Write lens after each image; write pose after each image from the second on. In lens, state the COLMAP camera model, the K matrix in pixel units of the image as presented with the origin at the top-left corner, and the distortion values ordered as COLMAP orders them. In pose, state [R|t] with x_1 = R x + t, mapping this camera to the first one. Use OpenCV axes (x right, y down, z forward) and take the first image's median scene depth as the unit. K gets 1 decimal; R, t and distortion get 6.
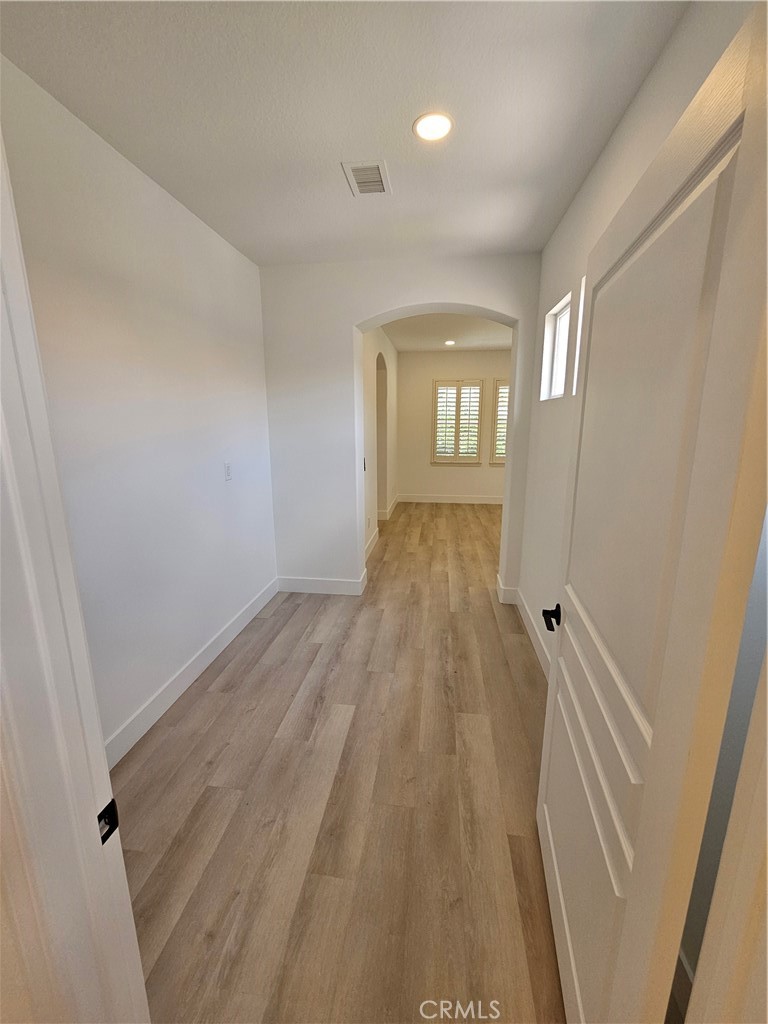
lens RADIAL K [[424.1, 0, 378.5], [0, 424.1, 508.0], [0, 0, 1]] dist [-0.004004, 0.001608]
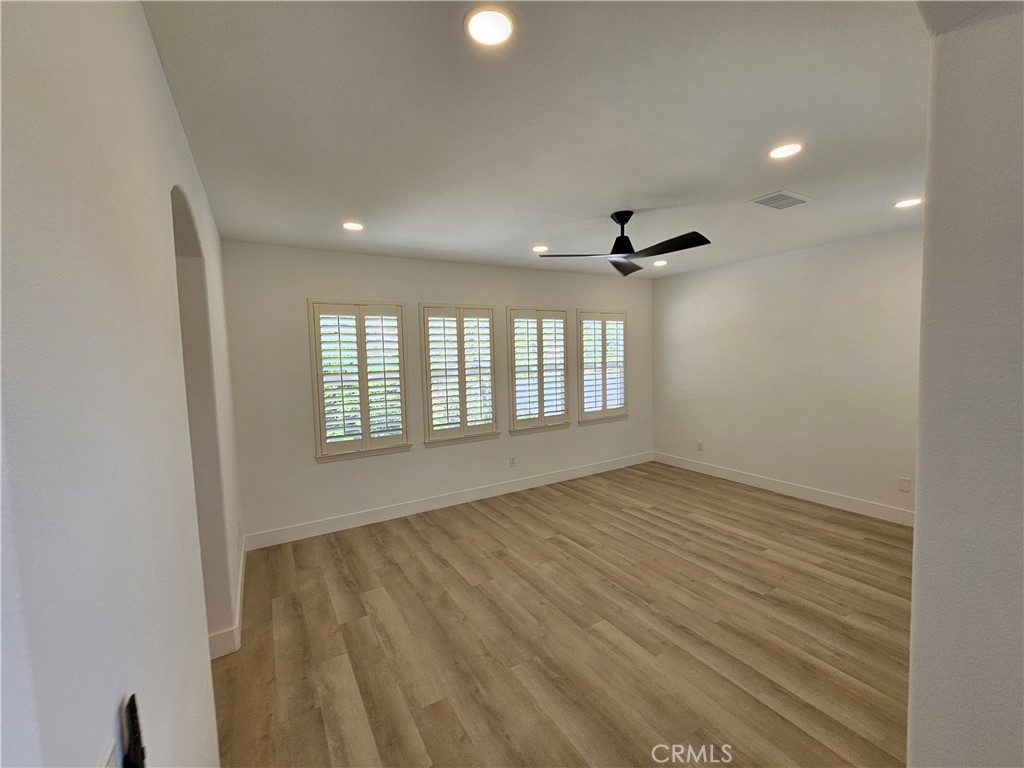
lens RADIAL K [[424.1, 0, 516.5], [0, 424.1, 381.2], [0, 0, 1]] dist [-0.004004, 0.001608]
pose [[0.771768, -0.060391, 0.633030, -0.009880], [0.157751, 0.982545, -0.098590, -0.132892], [-0.616027, 0.175950, 0.767823, 0.538127]]
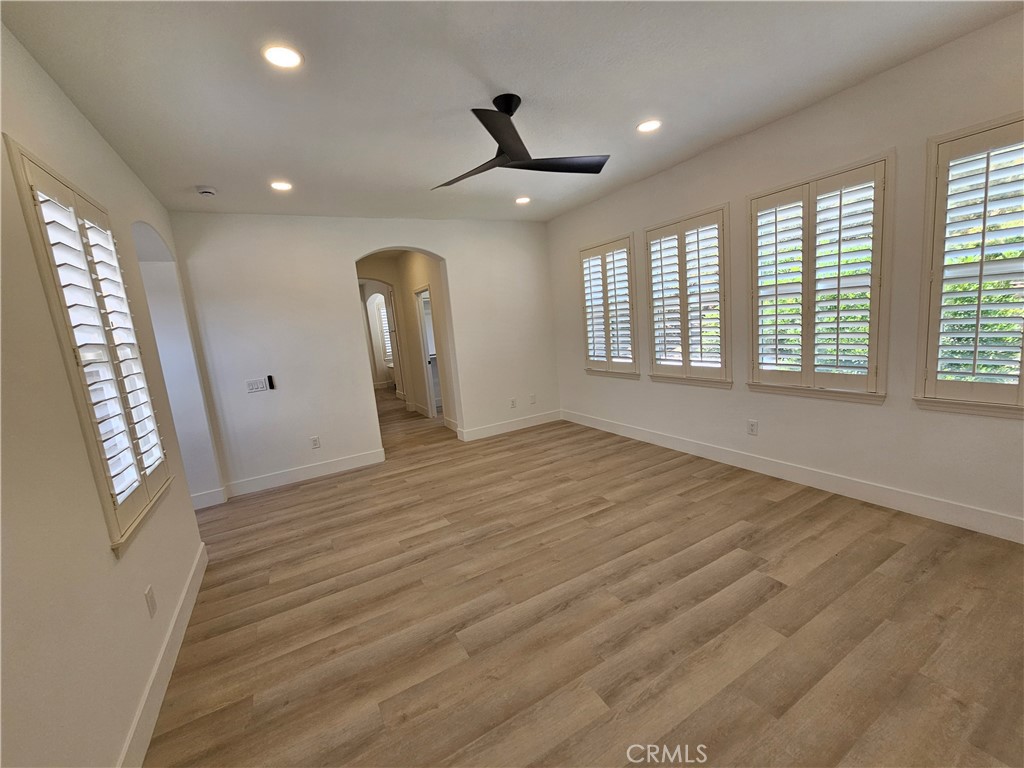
lens RADIAL K [[424.1, 0, 509.3], [0, 424.1, 384.9], [0, 0, 1]] dist [-0.004004, 0.001608]
pose [[0.597506, 0.066735, -0.799082, 0.729767], [-0.074112, 0.996861, 0.027836, -0.112152], [0.798432, 0.042589, 0.600577, 0.594152]]
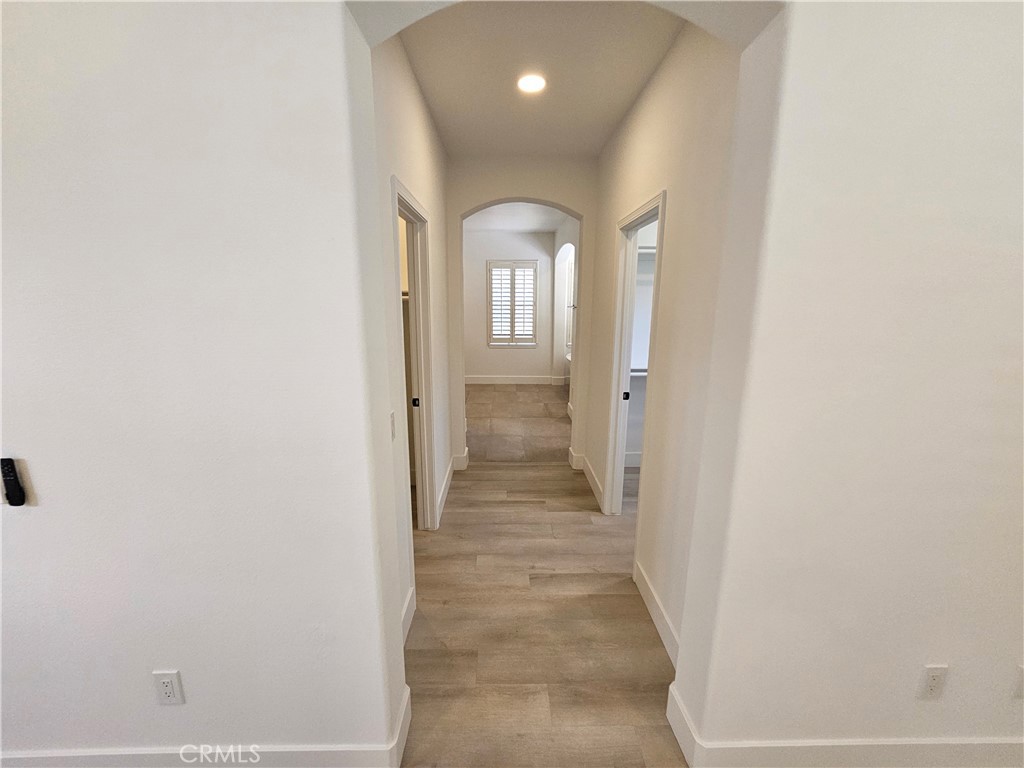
lens RADIAL K [[424.1, 0, 507.1], [0, 424.1, 383.0], [0, 0, 1]] dist [-0.004004, 0.001608]
pose [[0.150531, 0.195441, -0.969094, 0.181135], [-0.210622, 0.964098, 0.161717, -0.183863], [0.965908, 0.179769, 0.186290, 0.856857]]
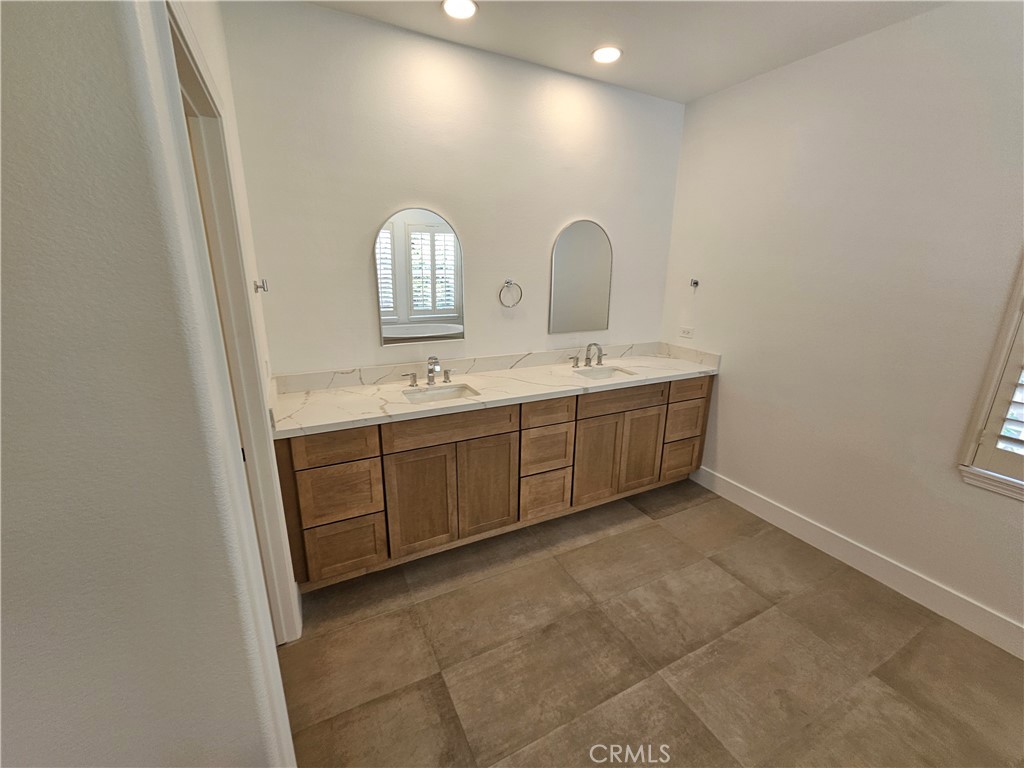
lens RADIAL K [[424.1, 0, 507.8], [0, 424.1, 381.0], [0, 0, 1]] dist [-0.004004, 0.001608]
pose [[-0.819393, 0.141421, -0.555514, -0.591766], [-0.133480, 0.895379, 0.424828, -0.222774], [0.557475, 0.422252, -0.714790, 1.018757]]
